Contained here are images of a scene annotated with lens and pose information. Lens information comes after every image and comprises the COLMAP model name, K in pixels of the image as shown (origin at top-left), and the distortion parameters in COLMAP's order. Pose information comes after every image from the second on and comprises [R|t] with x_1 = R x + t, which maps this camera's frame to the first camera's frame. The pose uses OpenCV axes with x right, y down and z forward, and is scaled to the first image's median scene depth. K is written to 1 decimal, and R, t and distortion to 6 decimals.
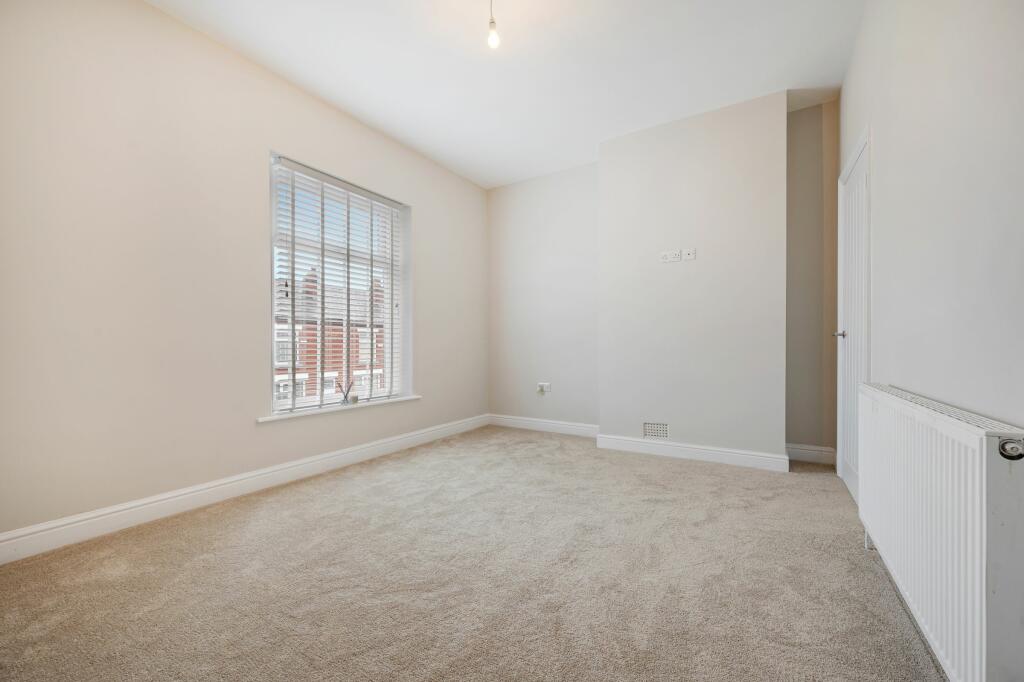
lens RADIAL K [[393.0, 0, 508.8], [0, 393.0, 343.8], [0, 0, 1]] dist [-0.001342, -0.000003]
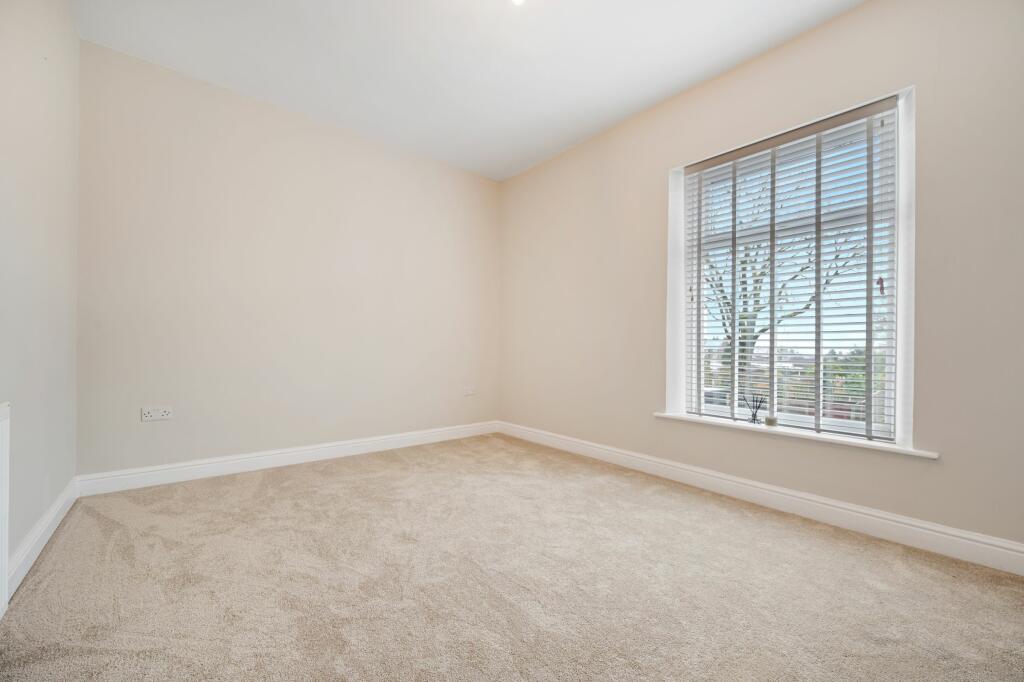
lens RADIAL K [[393.0, 0, 508.8], [0, 393.0, 343.8], [0, 0, 1]] dist [-0.001342, -0.000003]
pose [[-0.273605, -0.007700, -0.961811, 0.479191], [-0.004896, 0.999966, -0.006613, -0.000426], [0.961830, 0.002899, -0.273634, 0.734620]]
